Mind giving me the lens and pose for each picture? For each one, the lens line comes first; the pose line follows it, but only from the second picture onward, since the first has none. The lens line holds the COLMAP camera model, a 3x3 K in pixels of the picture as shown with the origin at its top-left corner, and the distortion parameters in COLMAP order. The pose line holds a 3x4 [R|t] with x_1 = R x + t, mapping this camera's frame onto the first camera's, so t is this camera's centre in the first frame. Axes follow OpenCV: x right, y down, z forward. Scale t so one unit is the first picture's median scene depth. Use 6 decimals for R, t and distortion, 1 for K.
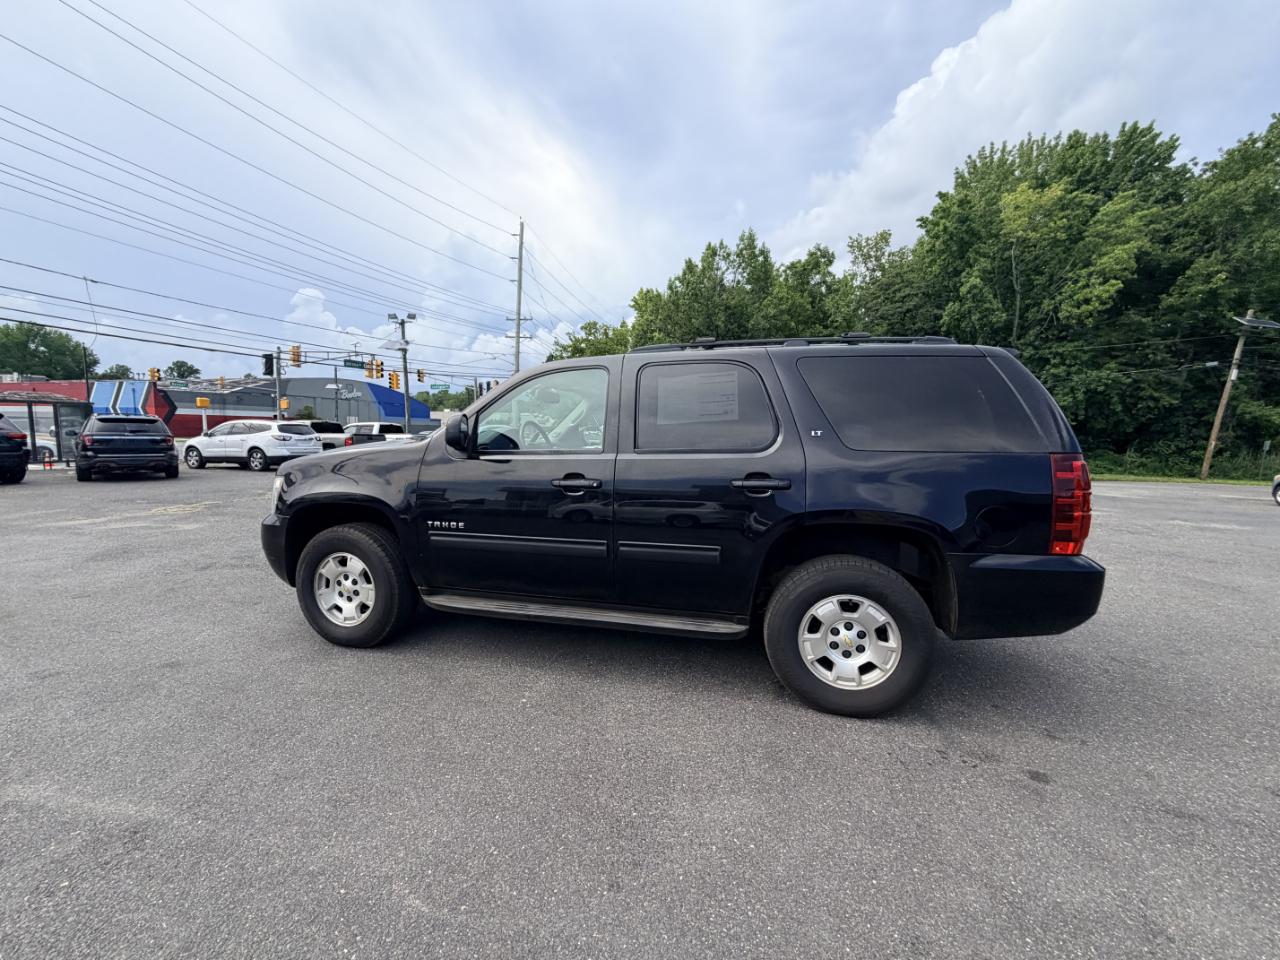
lens RADIAL K [[509.3, 0, 637.2], [0, 509.3, 485.7], [0, 0, 1]] dist [0.000099, -0.000012]
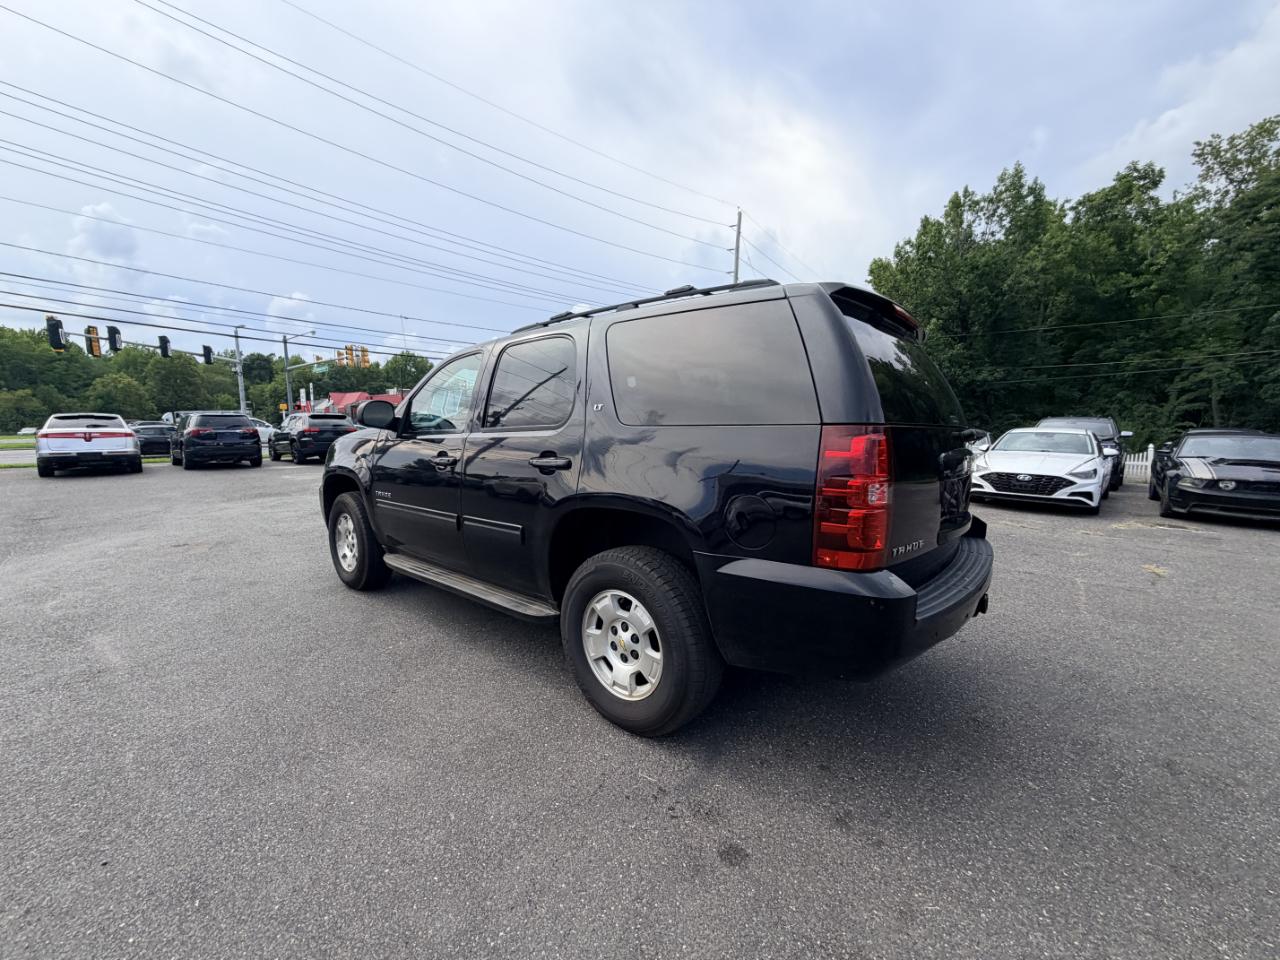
lens RADIAL K [[509.3, 0, 636.7], [0, 509.3, 484.9], [0, 0, 1]] dist [0.000099, -0.000012]
pose [[0.897688, 0.037016, -0.439073, 0.074313], [-0.030792, 0.999299, 0.021290, 0.001166], [0.439553, -0.005592, 0.898199, 0.020457]]
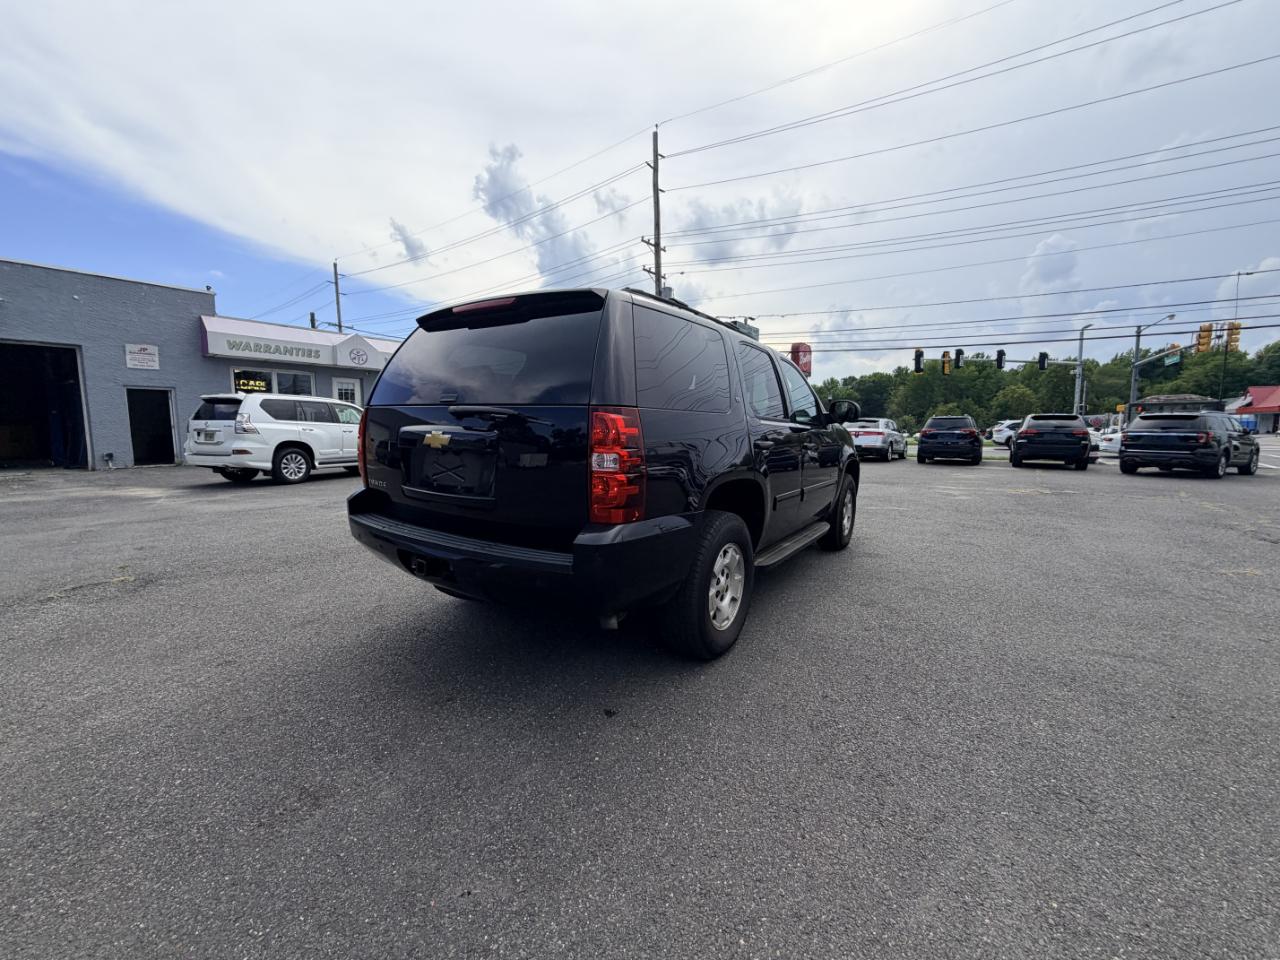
lens RADIAL K [[509.3, 0, 640.4], [0, 509.3, 475.3], [0, 0, 1]] dist [0.000099, -0.000012]
pose [[-0.319855, 0.071252, -0.944784, 0.155293], [-0.102976, 0.988647, 0.109422, -0.008619], [0.941854, 0.132289, -0.308886, 0.171052]]
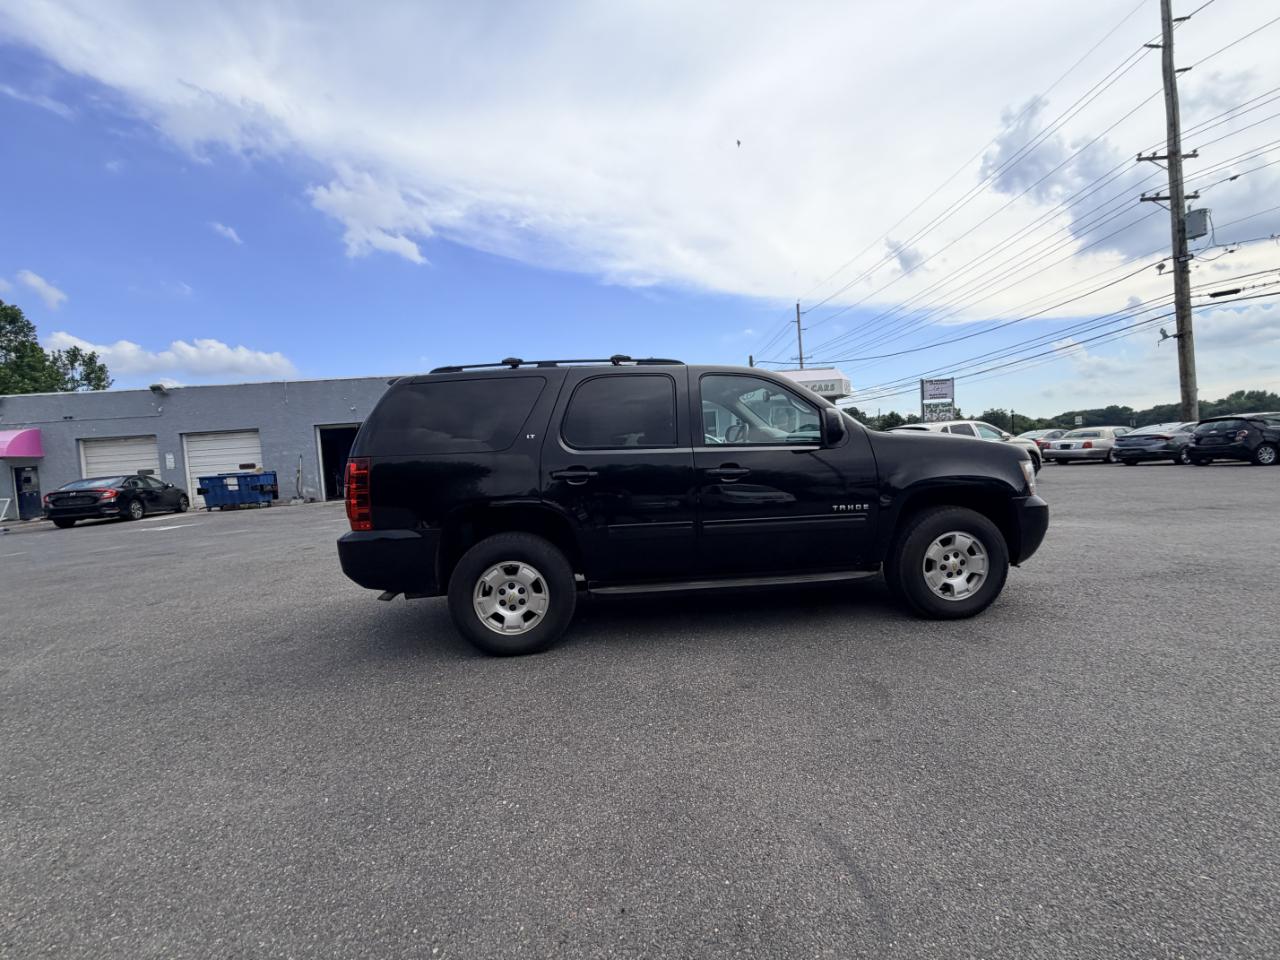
lens RADIAL K [[509.3, 0, 638.4], [0, 509.3, 477.4], [0, 0, 1]] dist [0.000099, -0.000012]
pose [[-0.939980, 0.048327, -0.337789, 0.066894], [0.004416, 0.991560, 0.129572, -0.020414], [0.341200, 0.120304, -0.932260, 0.275419]]
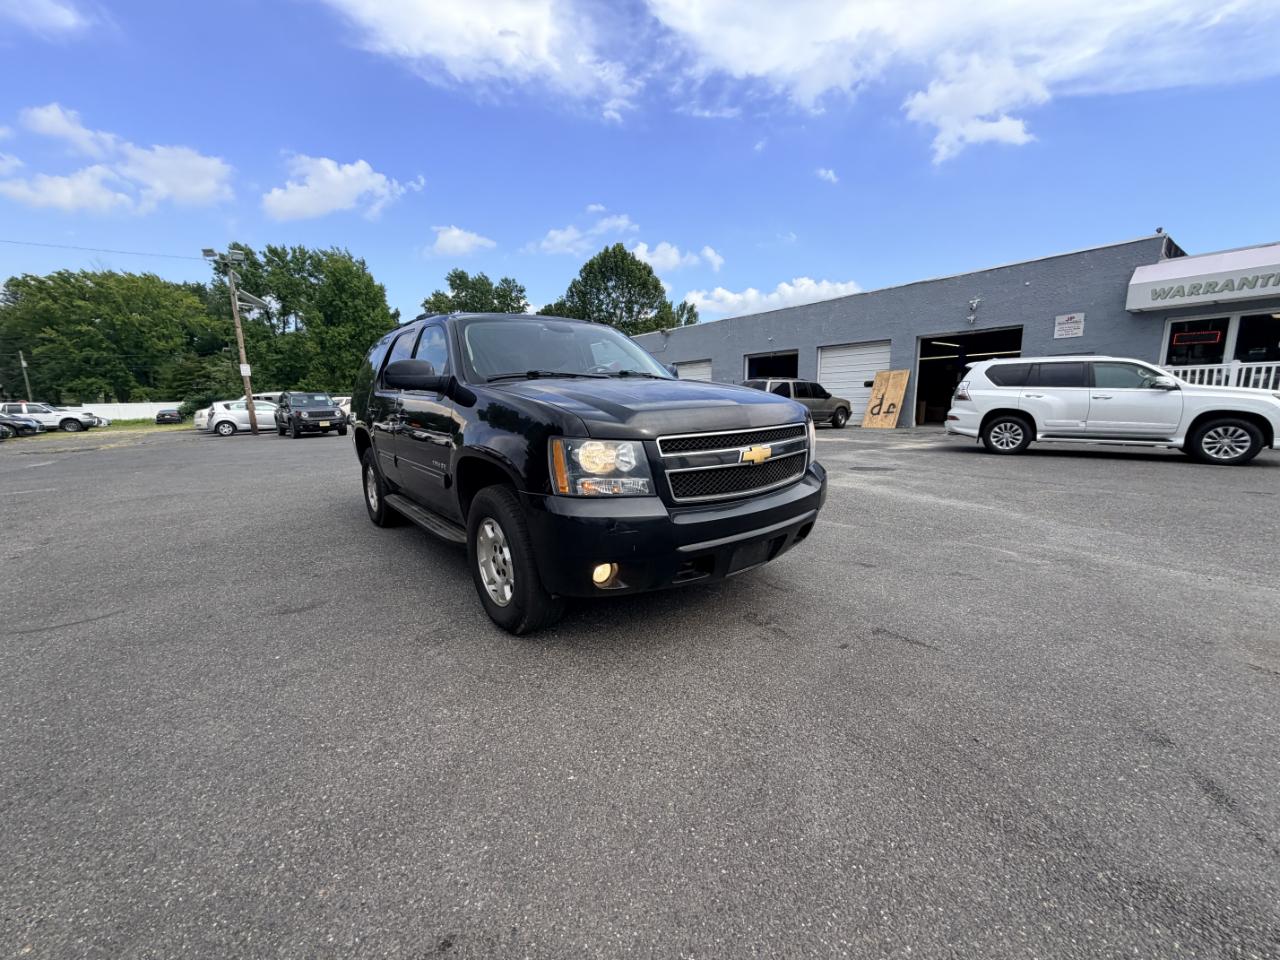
lens RADIAL K [[509.3, 0, 639.7], [0, 509.3, 480.6], [0, 0, 1]] dist [0.000099, -0.000012]
pose [[-0.802473, -0.100771, 0.588117, -0.128238], [0.059096, 0.967368, 0.246389, -0.019628], [-0.593754, 0.232476, -0.770332, 0.242335]]
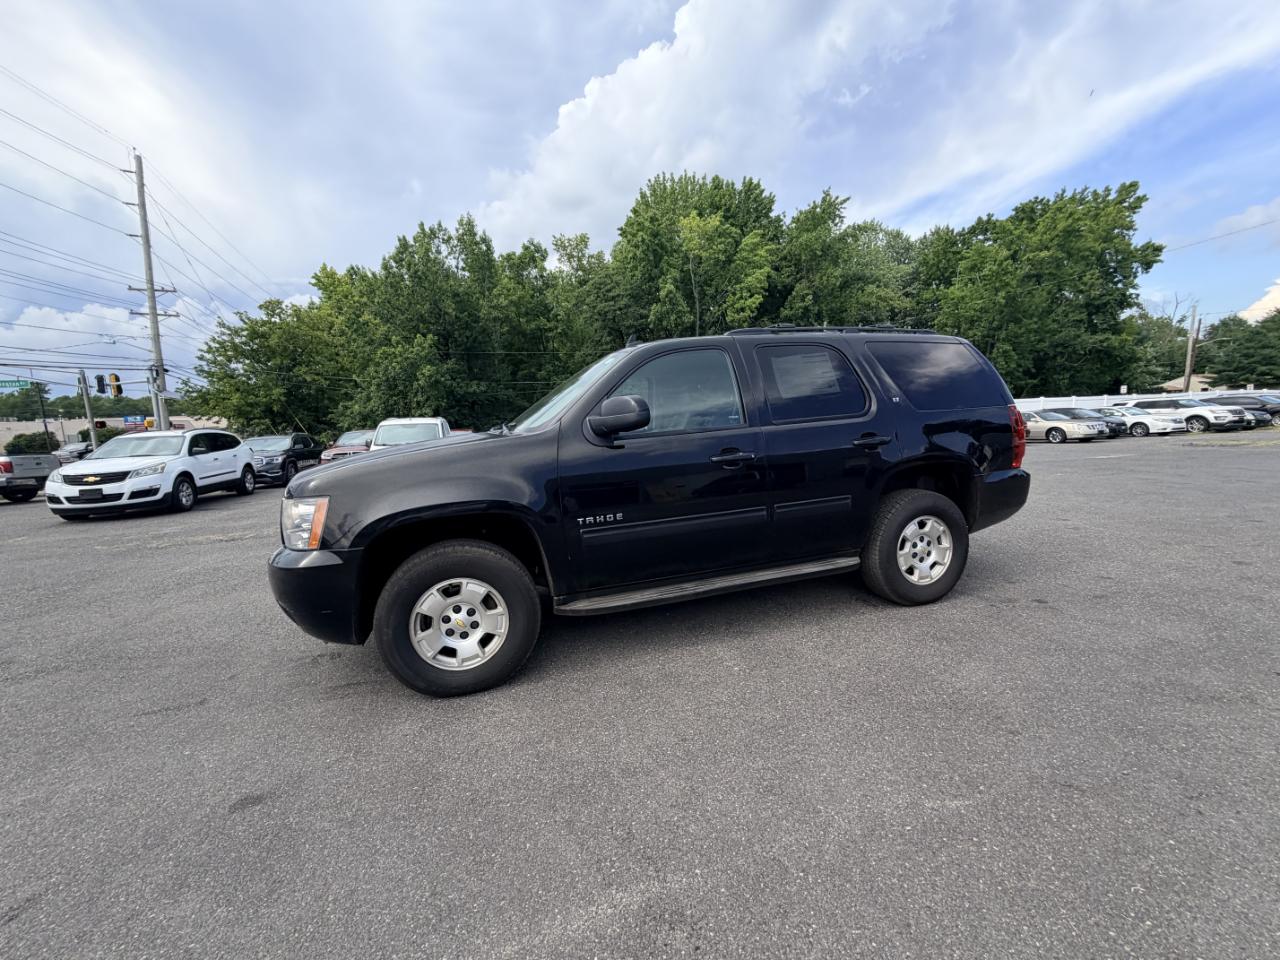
lens RADIAL K [[509.3, 0, 638.3], [0, 509.3, 484.1], [0, 0, 1]] dist [0.000099, -0.000012]
pose [[0.845438, -0.121304, 0.520115, -0.085587], [0.114668, 0.992382, 0.045057, -0.002015], [-0.521618, 0.021548, 0.852907, 0.020429]]
